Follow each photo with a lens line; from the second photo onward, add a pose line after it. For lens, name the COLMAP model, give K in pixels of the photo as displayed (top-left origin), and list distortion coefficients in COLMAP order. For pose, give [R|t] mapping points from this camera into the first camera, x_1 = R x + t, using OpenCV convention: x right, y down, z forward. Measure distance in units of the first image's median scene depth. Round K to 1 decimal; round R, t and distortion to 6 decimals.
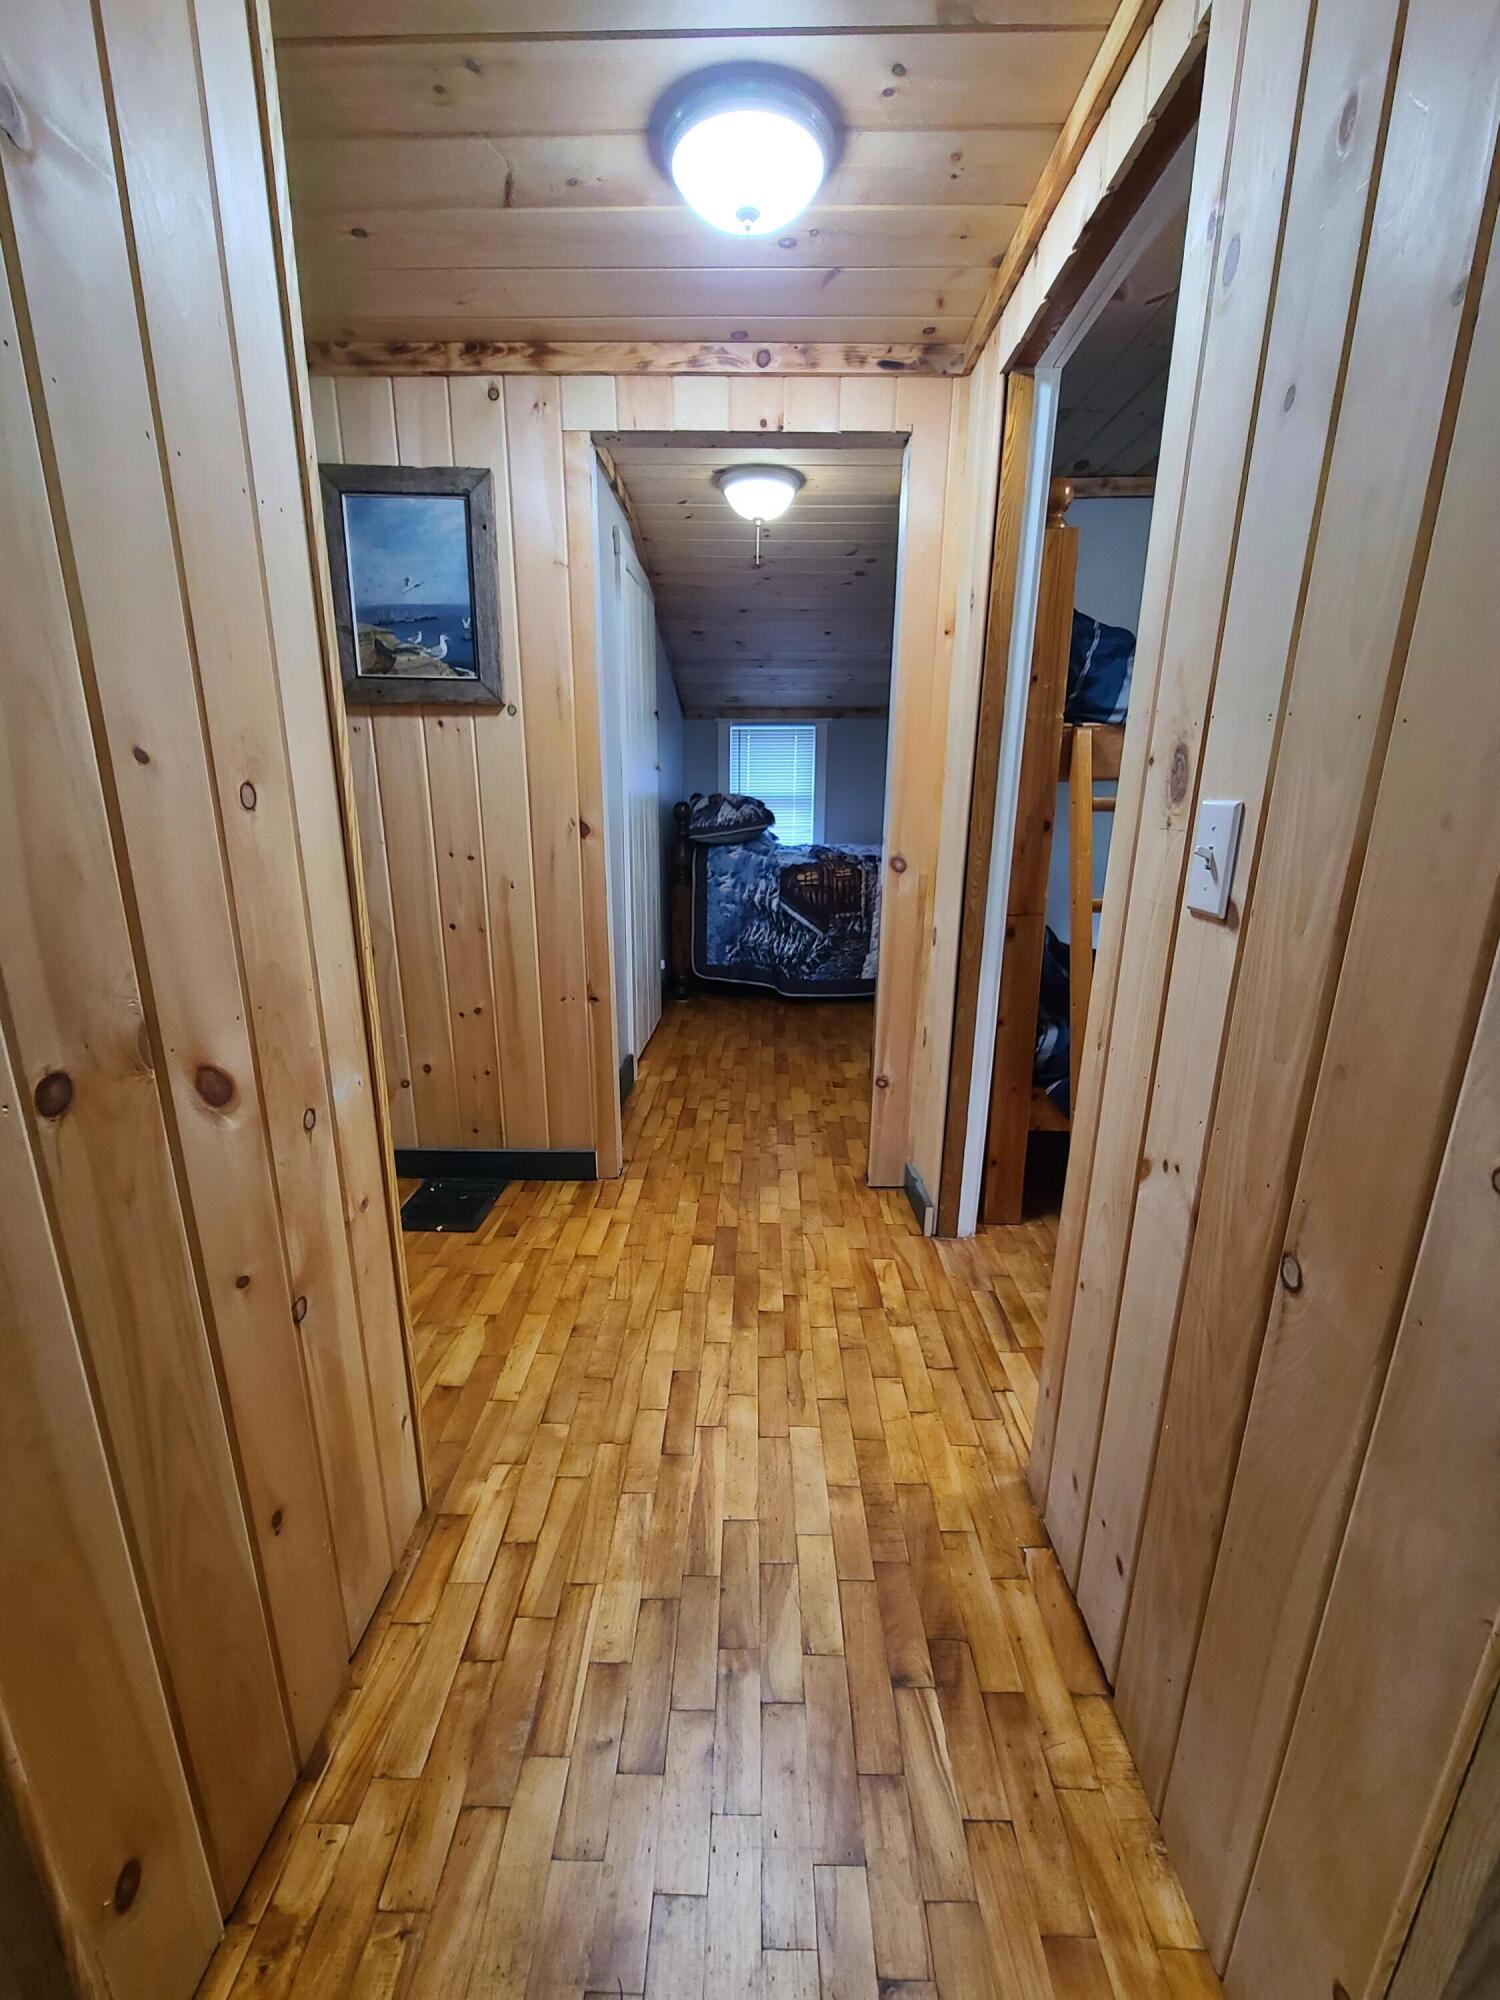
lens RADIAL K [[821.1, 0, 750.3], [0, 821.1, 1014.1], [0, 0, 1]] dist [-0.006525, -0.000195]
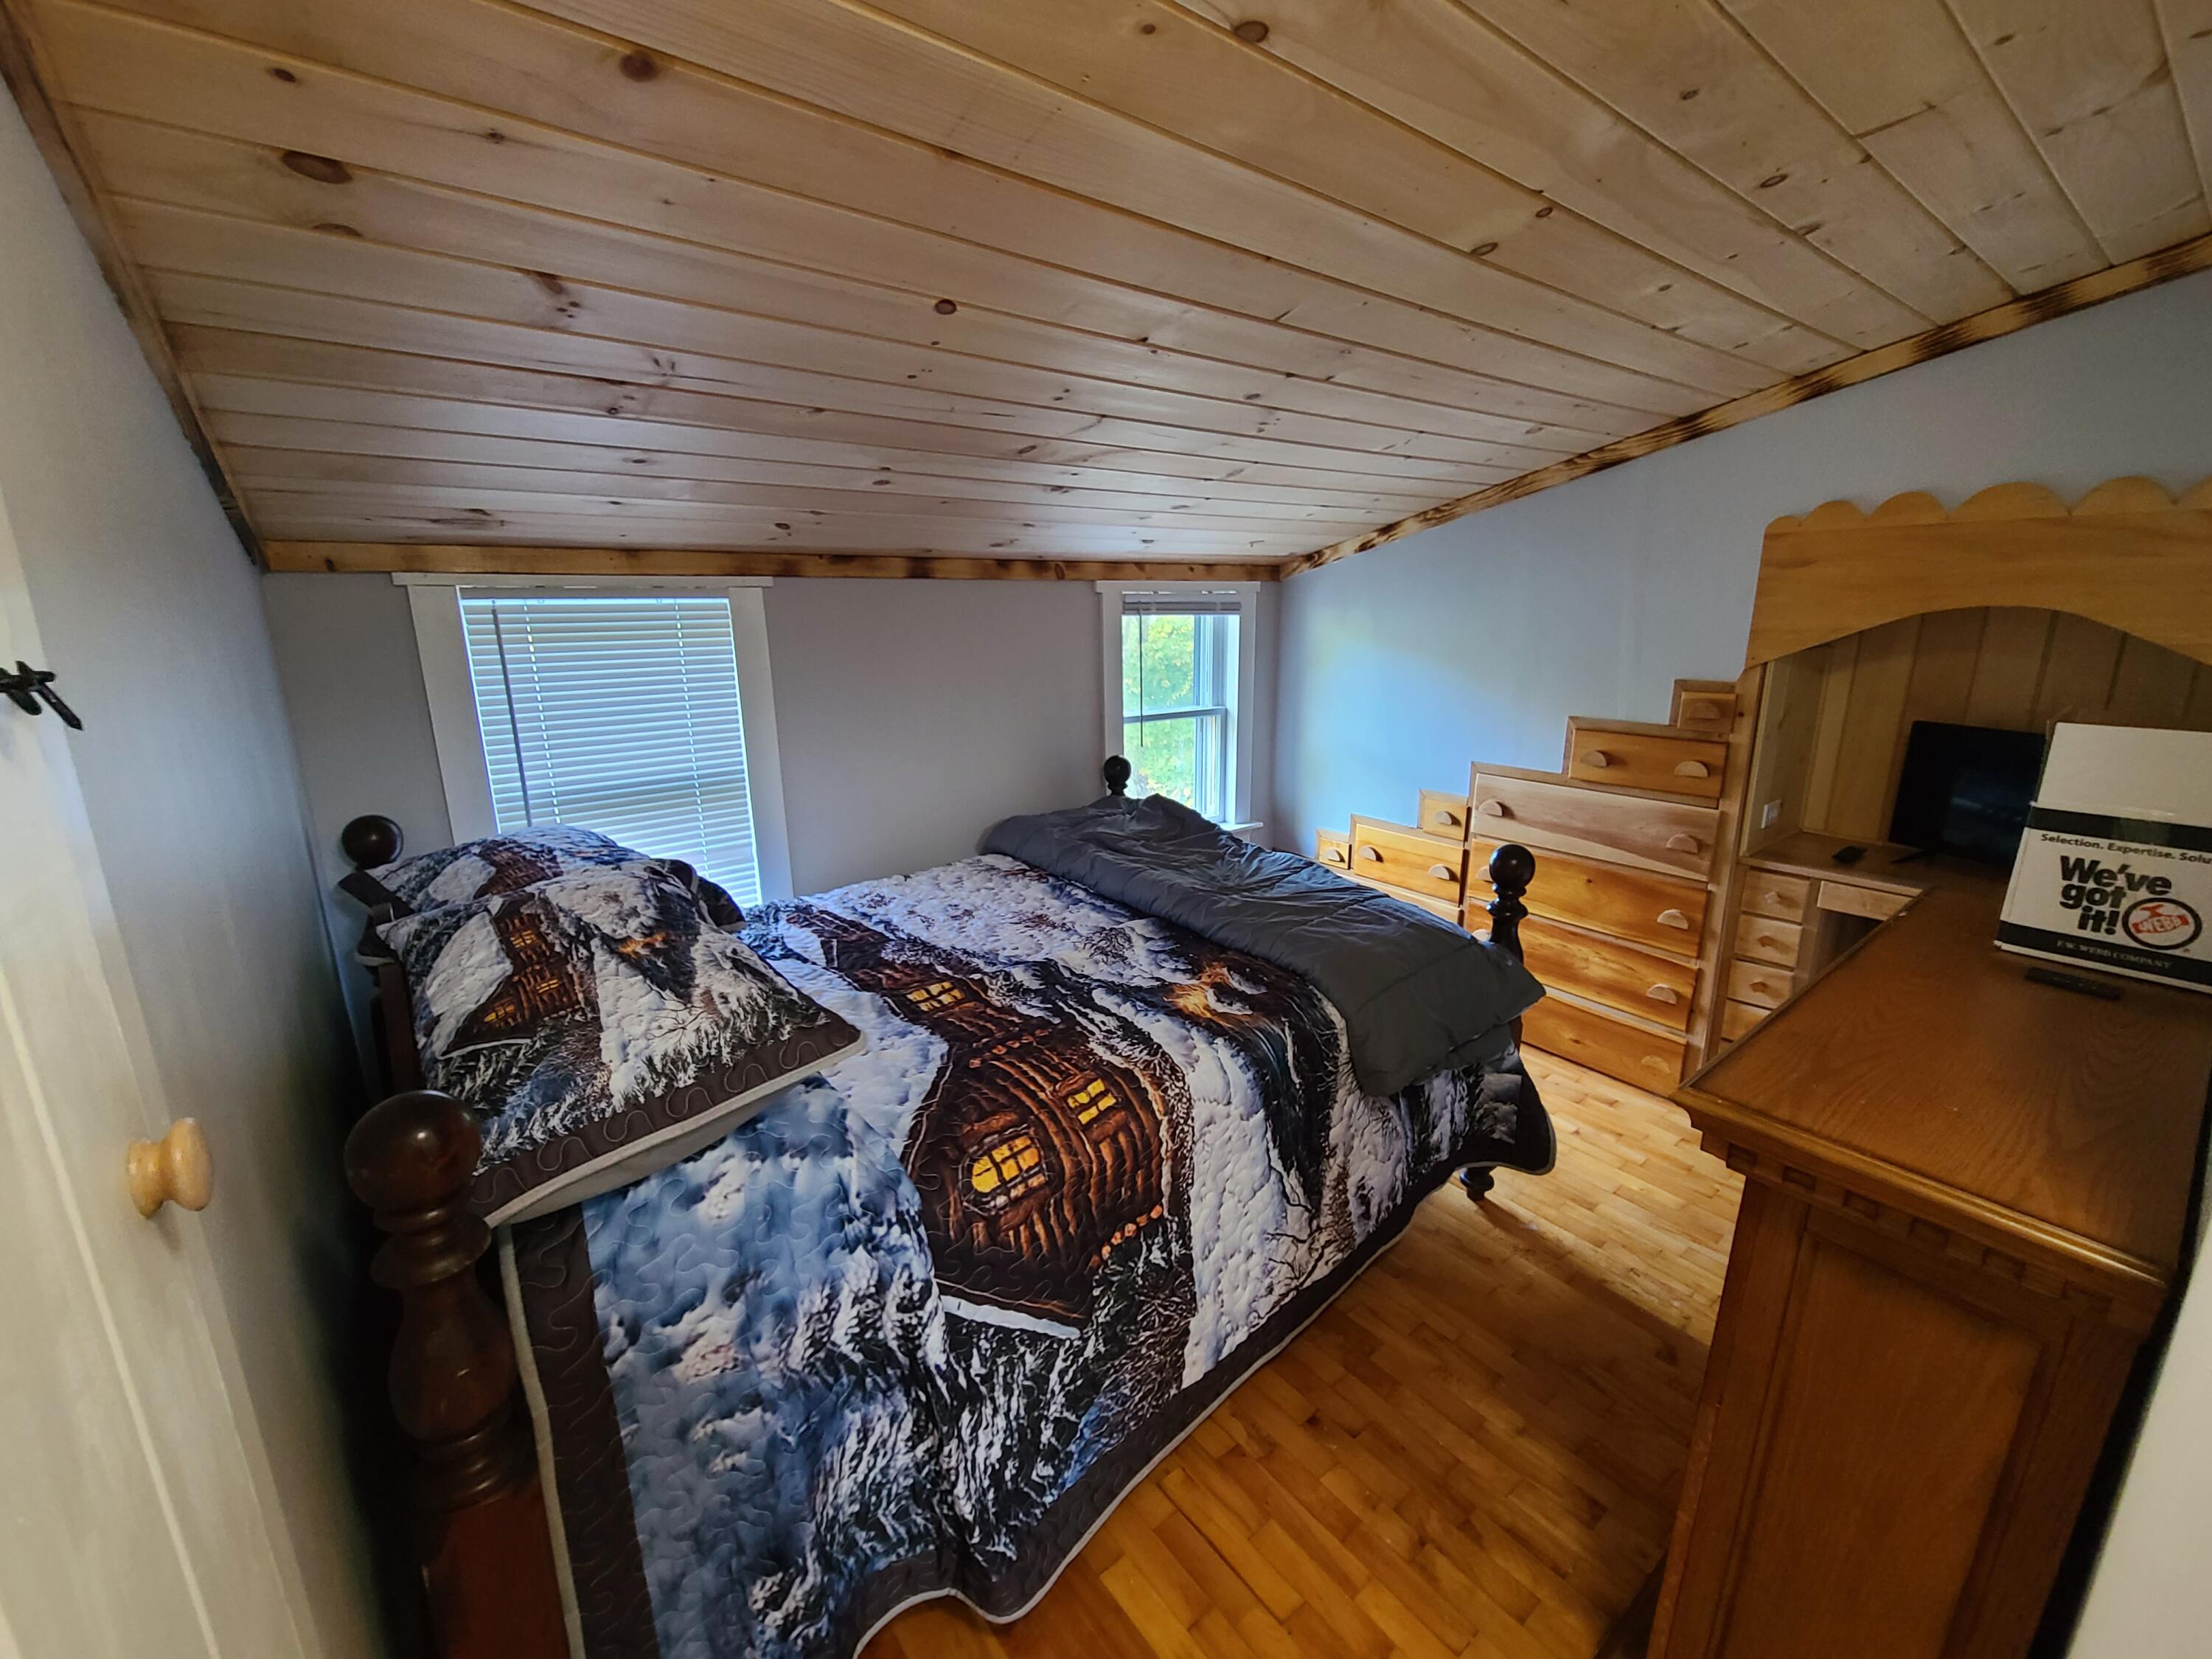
lens RADIAL K [[908.1, 0, 1120.2], [0, 908.1, 832.6], [0, 0, 1]] dist [-0.006525, -0.000195]
pose [[0.767308, -0.160466, 0.620877, -0.073735], [0.185112, 0.982396, 0.025130, -0.280149], [-0.613980, 0.095650, 0.783505, 0.721813]]
